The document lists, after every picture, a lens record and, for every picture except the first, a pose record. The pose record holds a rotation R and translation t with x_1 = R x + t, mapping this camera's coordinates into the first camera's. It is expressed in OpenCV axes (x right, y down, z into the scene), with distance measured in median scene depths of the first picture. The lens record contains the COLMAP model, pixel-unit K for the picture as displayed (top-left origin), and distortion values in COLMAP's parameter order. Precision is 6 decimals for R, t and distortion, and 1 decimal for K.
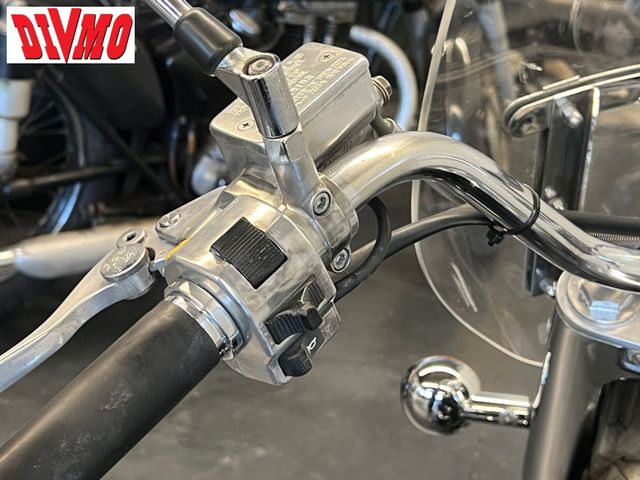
lens RADIAL K [[1196.4, 0, 320.0], [0, 1196.4, 240.0], [0, 0, 1]] dist [0.197604, -0.114330]
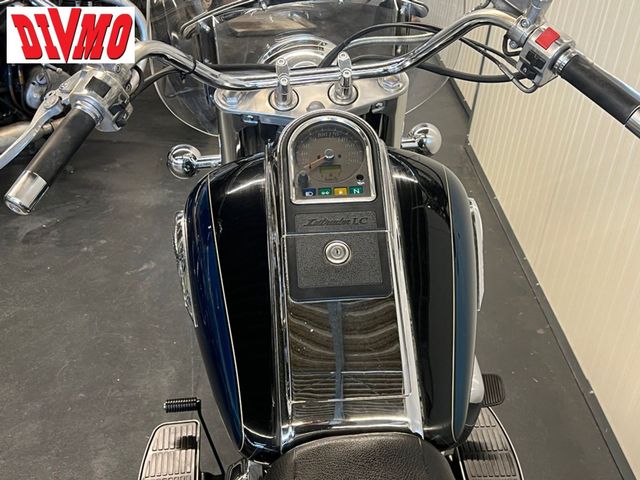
lens RADIAL K [[822.3, 0, 320.0], [0, 822.3, 240.0], [0, 0, 1]] dist [0.154018, -0.506160]
pose [[0.953485, -0.202207, 0.223561, -0.053595], [0.170284, 0.973278, 0.154053, 0.118735], [-0.248738, -0.108818, 0.962439, -0.912475]]
